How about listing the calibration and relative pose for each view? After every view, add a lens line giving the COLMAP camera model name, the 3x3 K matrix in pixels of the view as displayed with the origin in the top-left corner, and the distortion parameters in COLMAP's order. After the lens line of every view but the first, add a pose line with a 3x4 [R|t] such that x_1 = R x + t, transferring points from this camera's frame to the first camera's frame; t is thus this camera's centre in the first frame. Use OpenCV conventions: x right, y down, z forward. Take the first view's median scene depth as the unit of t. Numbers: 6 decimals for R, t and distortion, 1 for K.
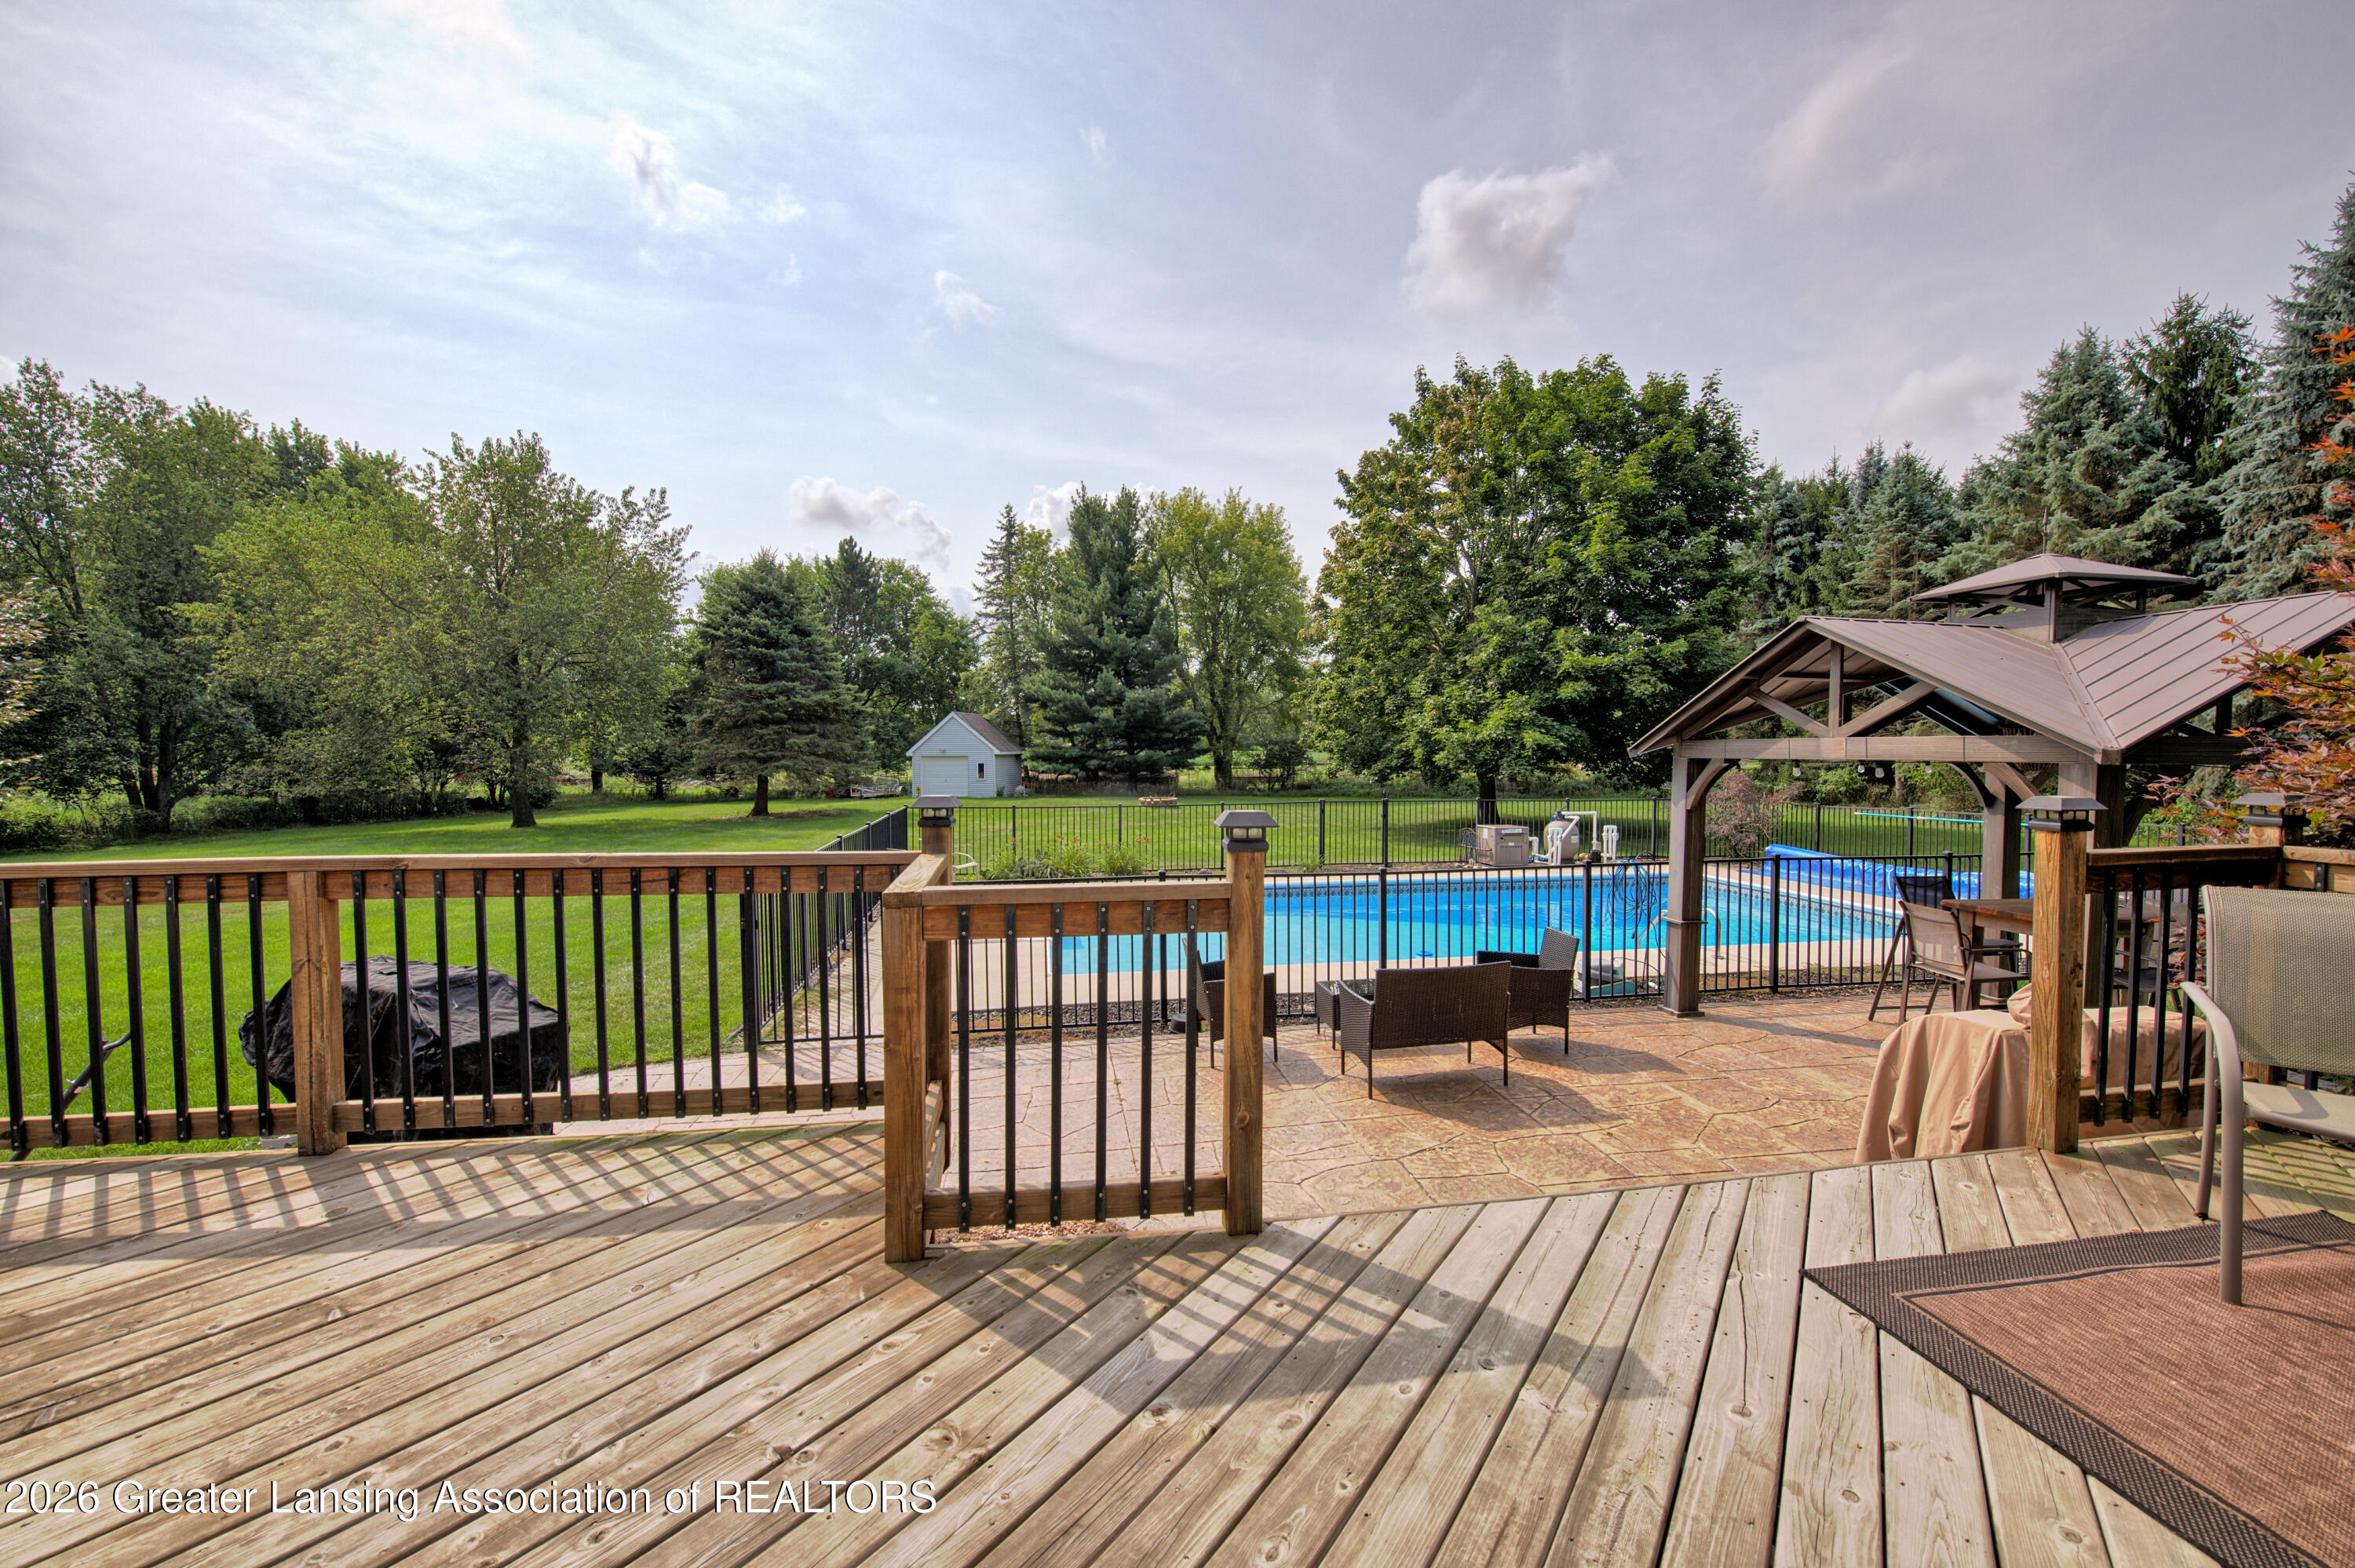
lens RADIAL K [[944.5, 0, 1177.5], [0, 944.5, 784.0], [0, 0, 1]] dist [-0.022078, -0.000332]
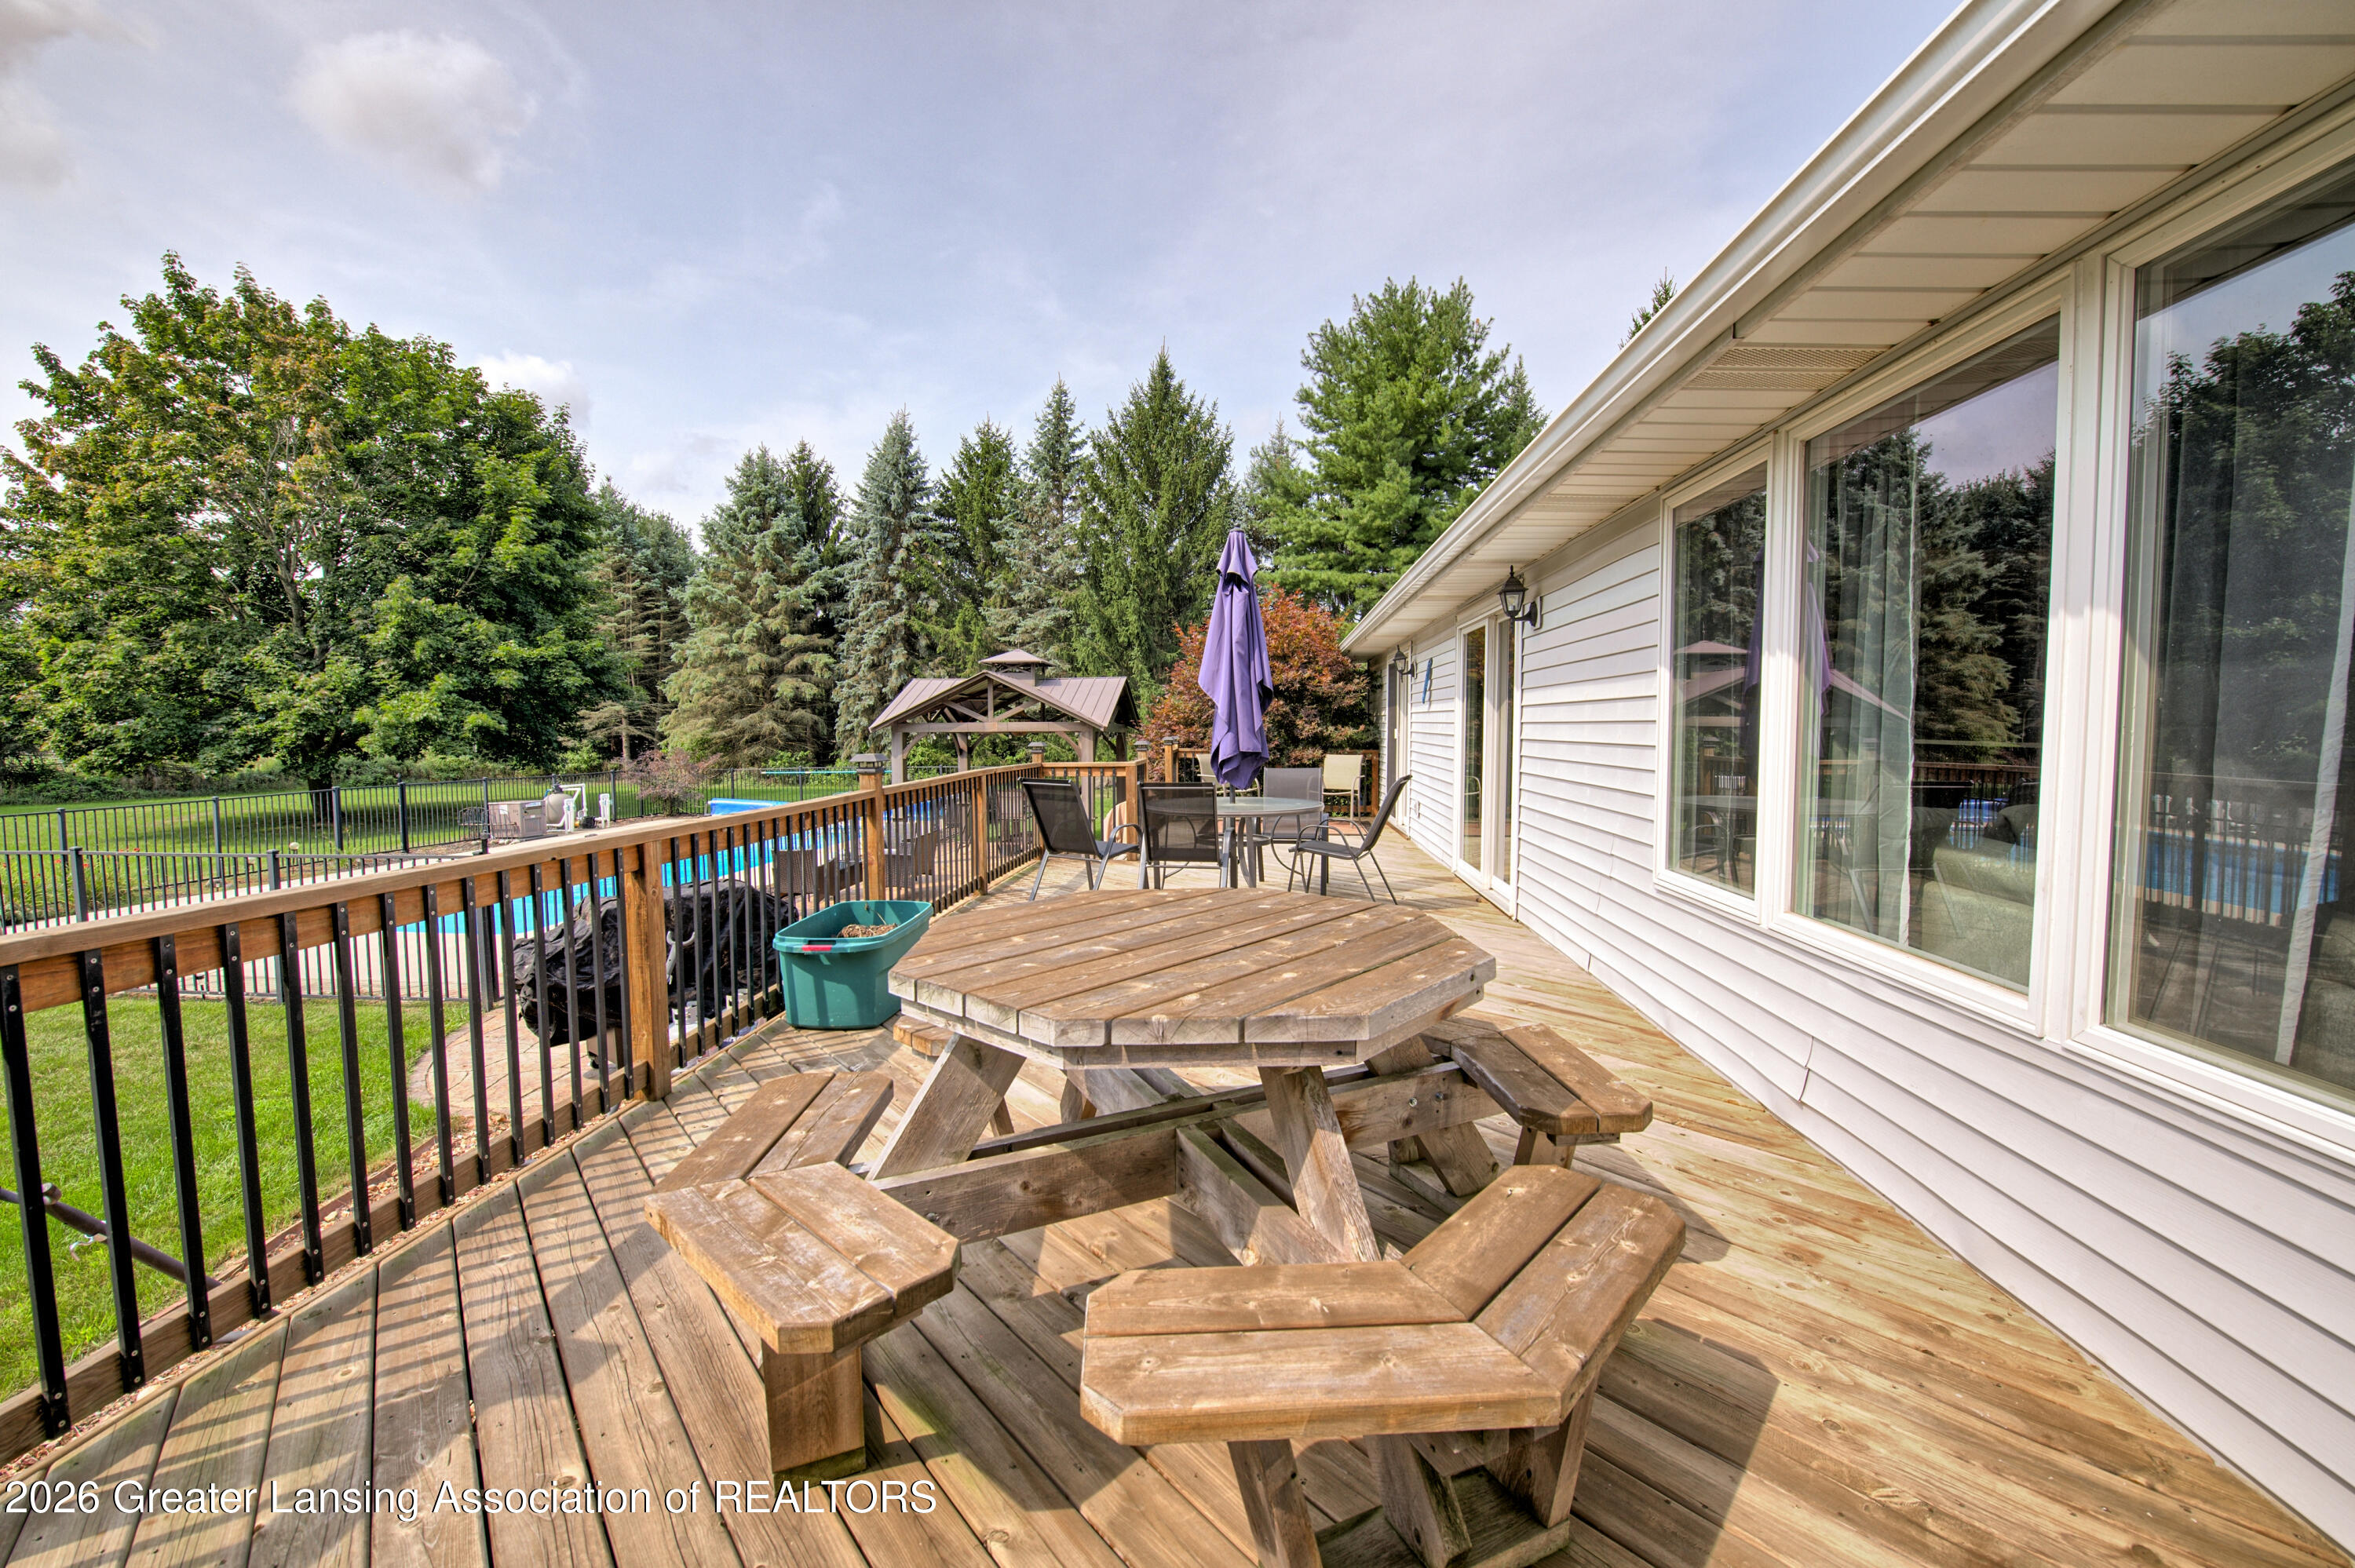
lens RADIAL K [[944.5, 0, 1177.5], [0, 944.5, 784.0], [0, 0, 1]] dist [-0.022078, -0.000332]
pose [[0.225470, -0.060521, 0.972368, -0.399412], [0.044856, 0.997655, 0.051694, -0.000371], [-0.973217, 0.031961, 0.227656, 0.019146]]
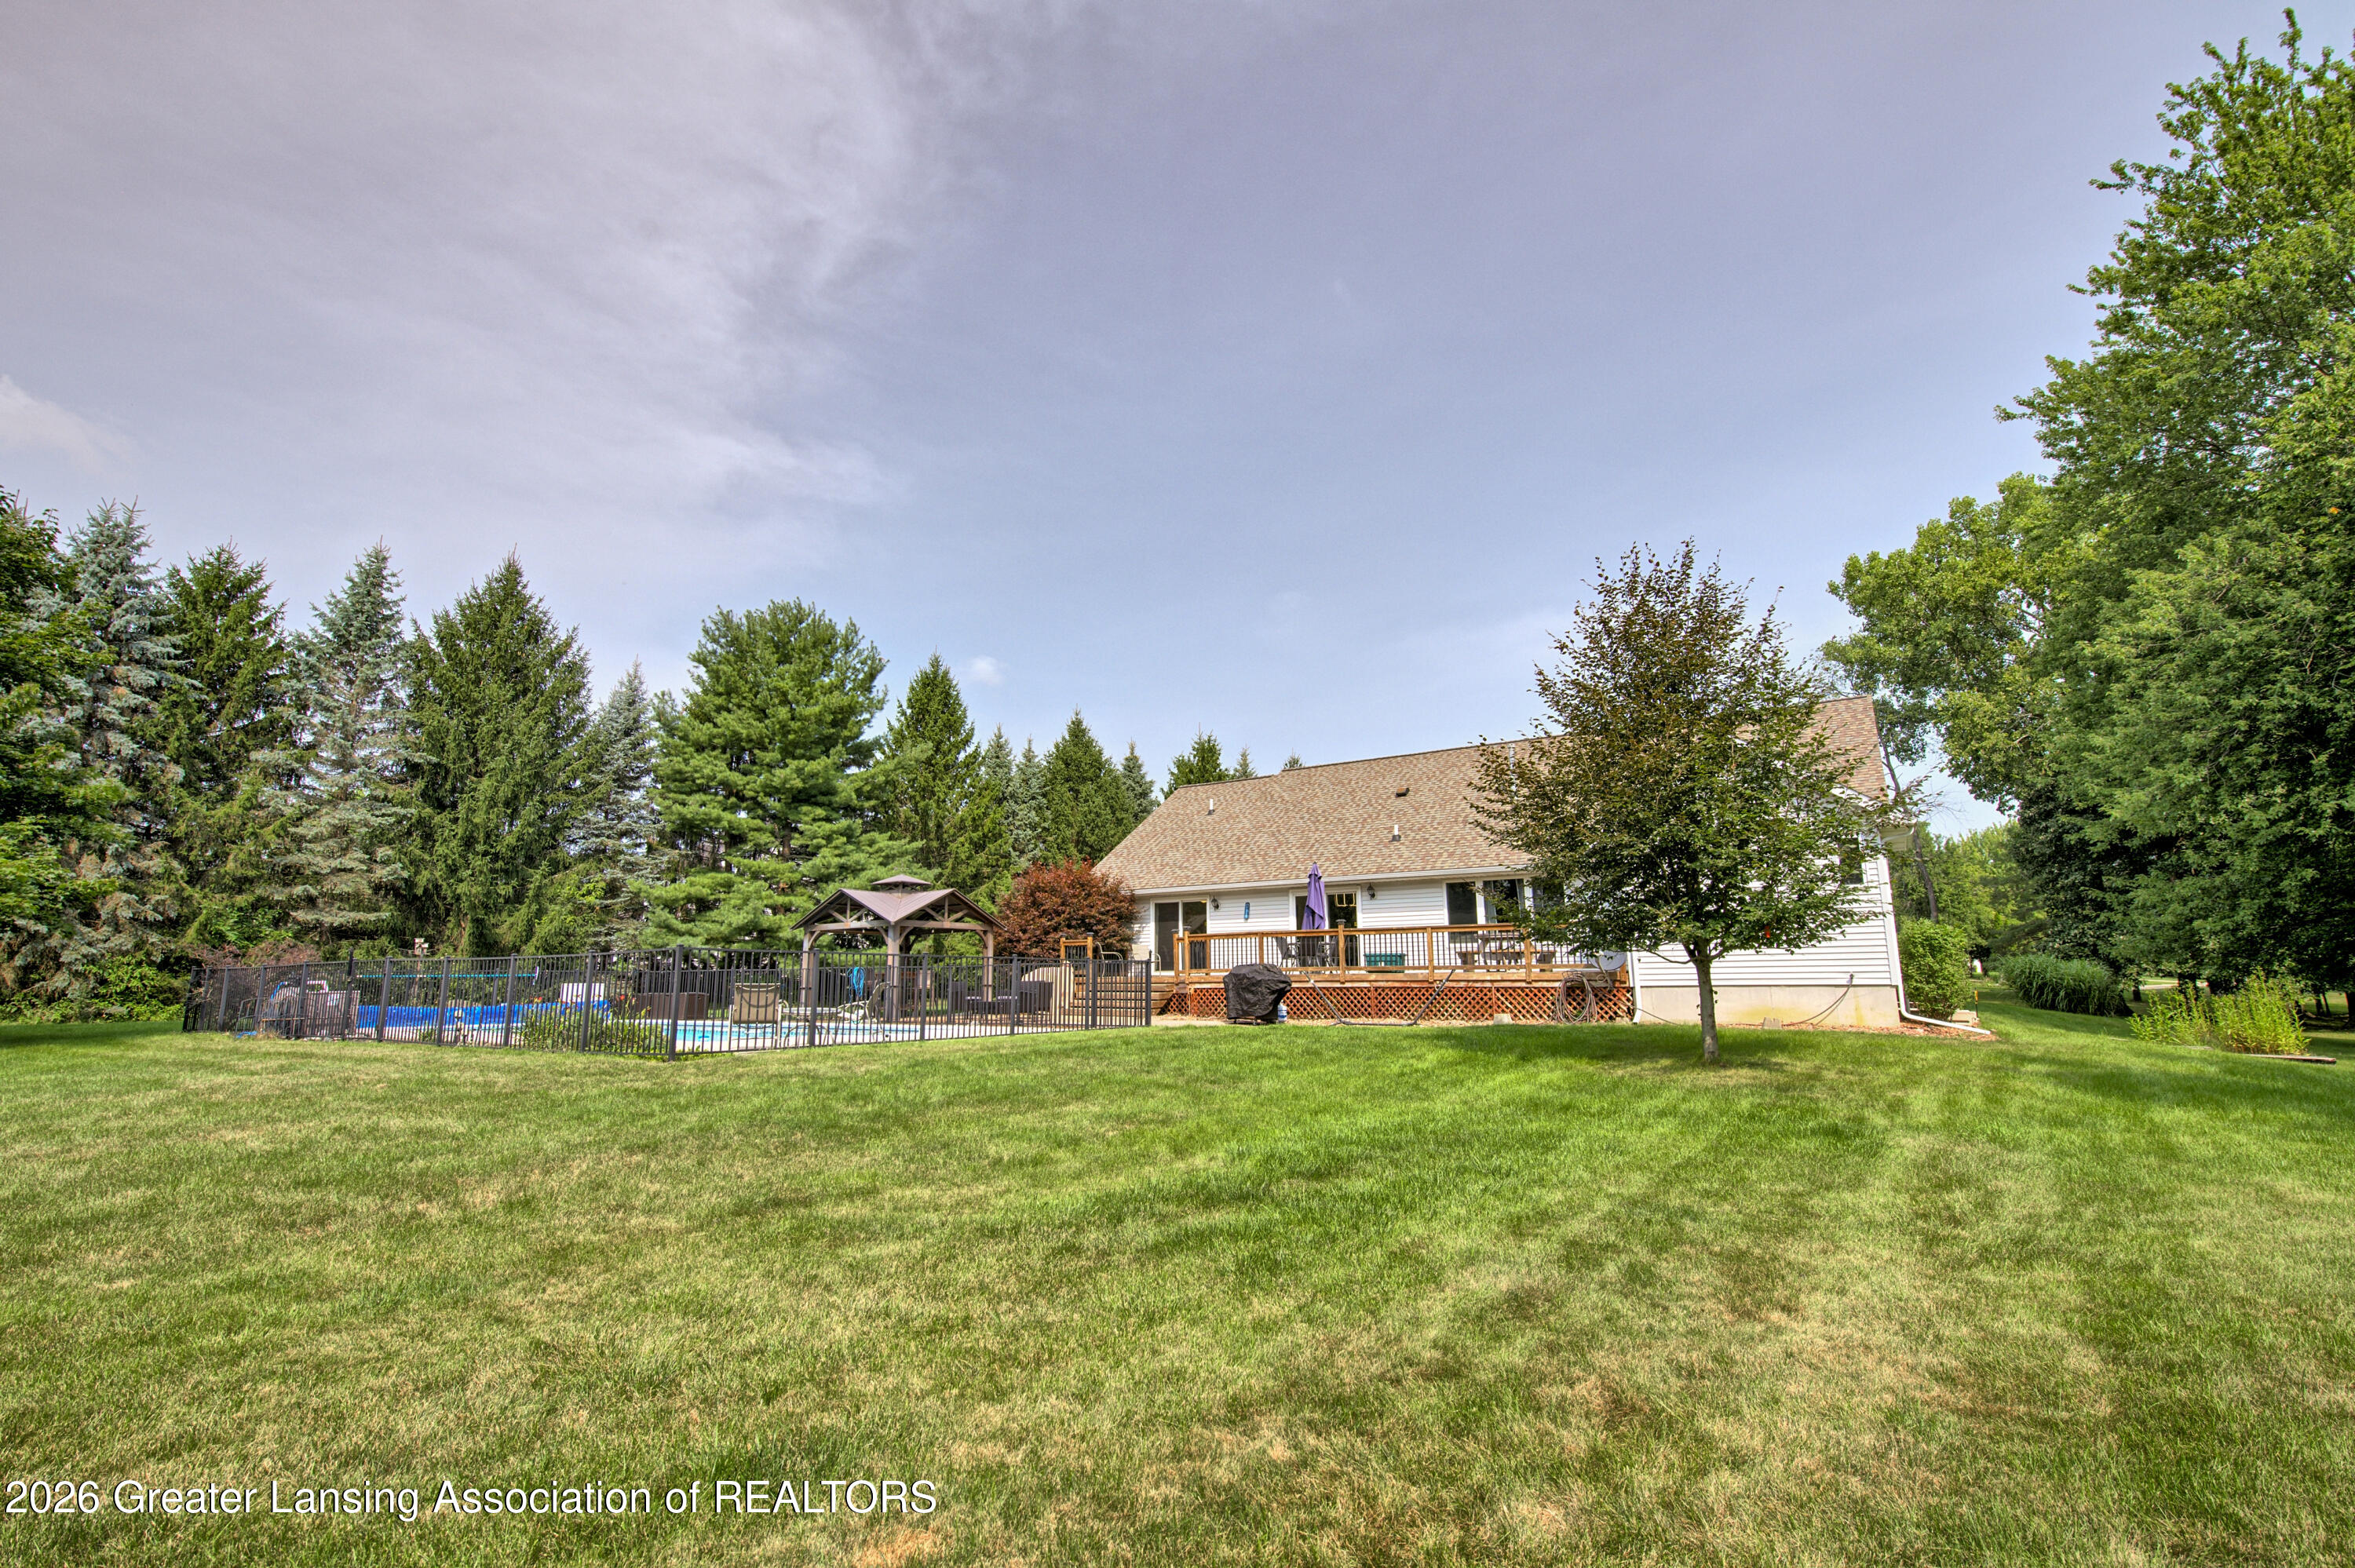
lens RADIAL K [[1158.3, 0, 1177.5], [0, 1158.3, 784.0], [0, 0, 1]] dist [0.107374, -0.023469]
pose [[-0.750872, 0.117525, 0.649907, -0.853050], [0.023765, 0.988211, -0.151245, 0.037212], [-0.660020, -0.098120, -0.744813, 1.080948]]
